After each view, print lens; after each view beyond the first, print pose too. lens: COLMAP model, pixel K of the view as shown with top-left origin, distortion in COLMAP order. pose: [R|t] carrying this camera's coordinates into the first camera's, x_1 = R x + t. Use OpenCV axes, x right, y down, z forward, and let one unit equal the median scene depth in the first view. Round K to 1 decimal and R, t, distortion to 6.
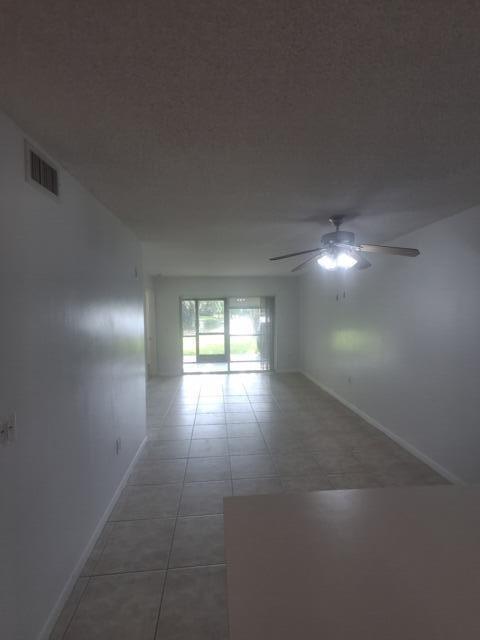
lens RADIAL K [[293.0, 0, 240.0], [0, 293.0, 320.0], [0, 0, 1]] dist [-0.000097, 0.000021]
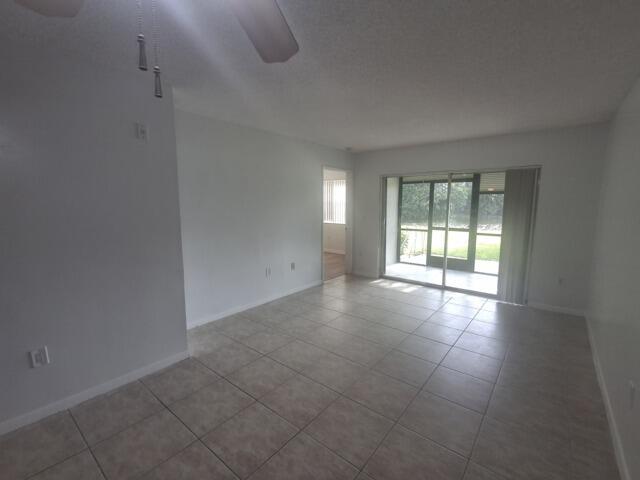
lens RADIAL K [[293.0, 0, 320.0], [0, 293.0, 240.0], [0, 0, 1]] dist [-0.000097, 0.000021]
pose [[0.734693, 0.101444, -0.670773, 0.166960], [-0.037770, 0.993339, 0.108858, 0.006456], [0.677348, -0.054642, 0.733631, 0.274462]]
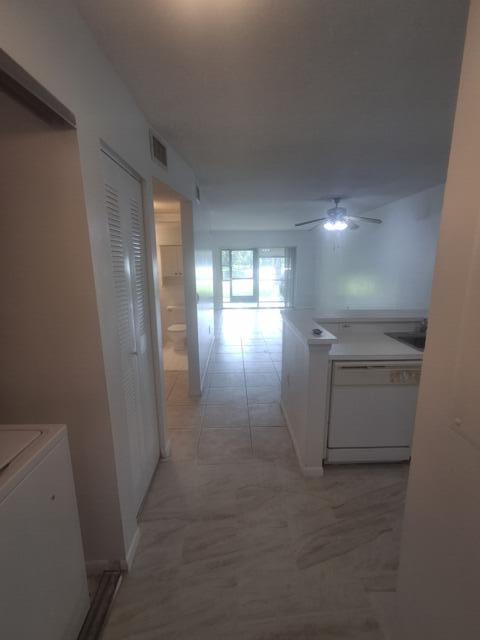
lens RADIAL K [[293.0, 0, 240.0], [0, 293.0, 320.0], [0, 0, 1]] dist [-0.000097, 0.000021]
pose [[0.997872, 0.016219, -0.063154, -0.029723], [-0.005646, 0.986424, 0.164122, 0.017739], [0.064959, -0.163417, 0.984416, -0.237216]]
